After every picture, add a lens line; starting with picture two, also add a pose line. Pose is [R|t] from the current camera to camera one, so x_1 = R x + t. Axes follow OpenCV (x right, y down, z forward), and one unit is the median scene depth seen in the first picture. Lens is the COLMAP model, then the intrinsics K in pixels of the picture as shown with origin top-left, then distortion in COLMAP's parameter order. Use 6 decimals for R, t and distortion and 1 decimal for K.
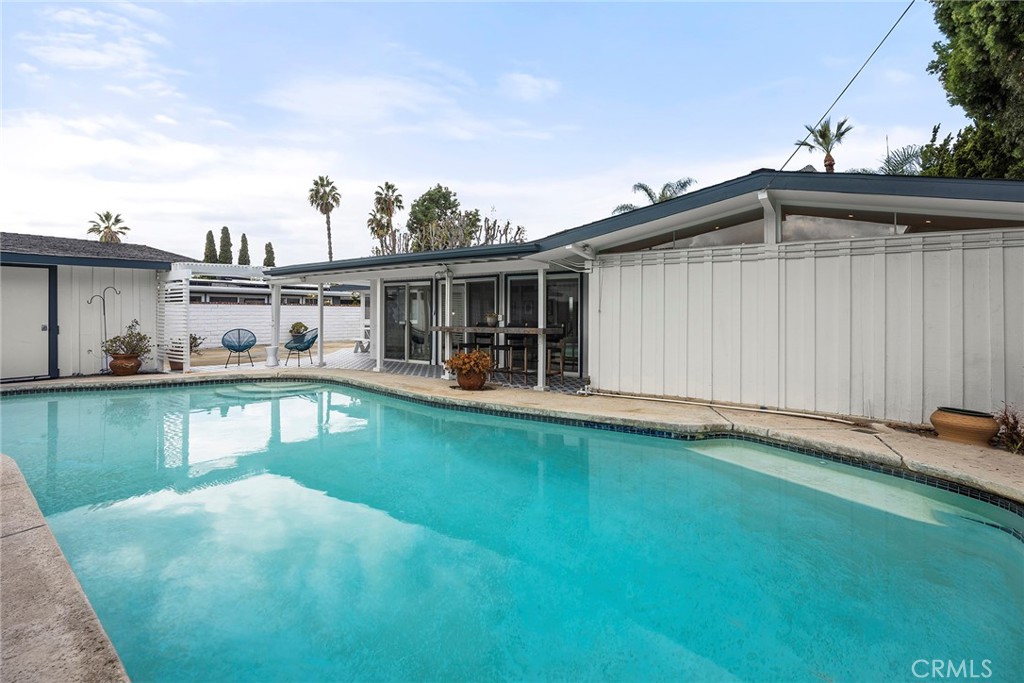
lens RADIAL K [[497.9, 0, 552.7], [0, 497.9, 317.2], [0, 0, 1]] dist [-0.016986, 0.000048]
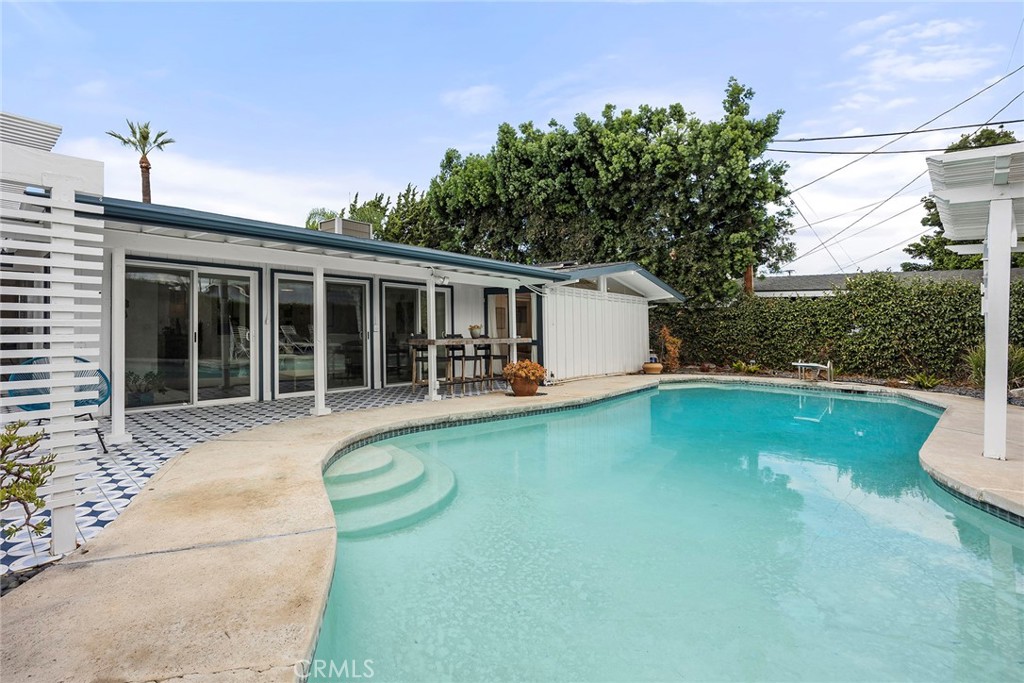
lens RADIAL K [[474.8, 0, 483.1], [0, 474.8, 323.9], [0, 0, 1]] dist [-0.022459, -0.000113]
pose [[0.159537, 0.003788, 0.987185, -0.542797], [-0.007252, 0.999970, -0.002665, -0.003540], [-0.987165, -0.006734, 0.159560, 0.419573]]
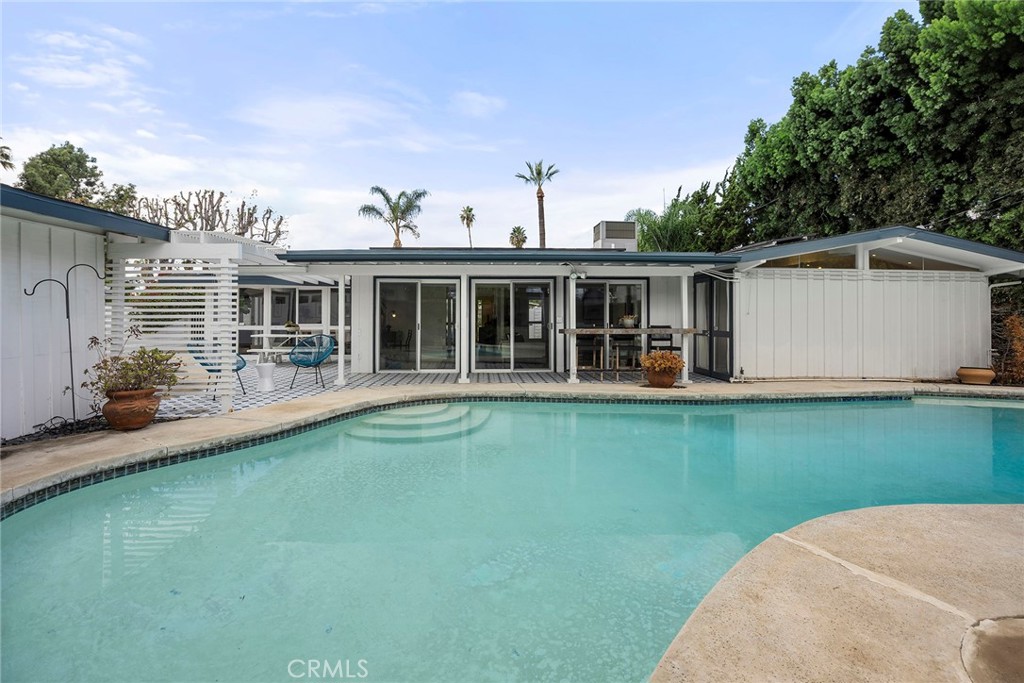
lens RADIAL K [[468.2, 0, 515.6], [0, 468.2, 331.4], [0, 0, 1]] dist [-0.015803, -0.000179]
pose [[0.801976, -0.020775, 0.596995, -0.453427], [0.005177, 0.999599, 0.027830, -0.001435], [-0.597334, -0.019228, 0.801762, 0.178284]]
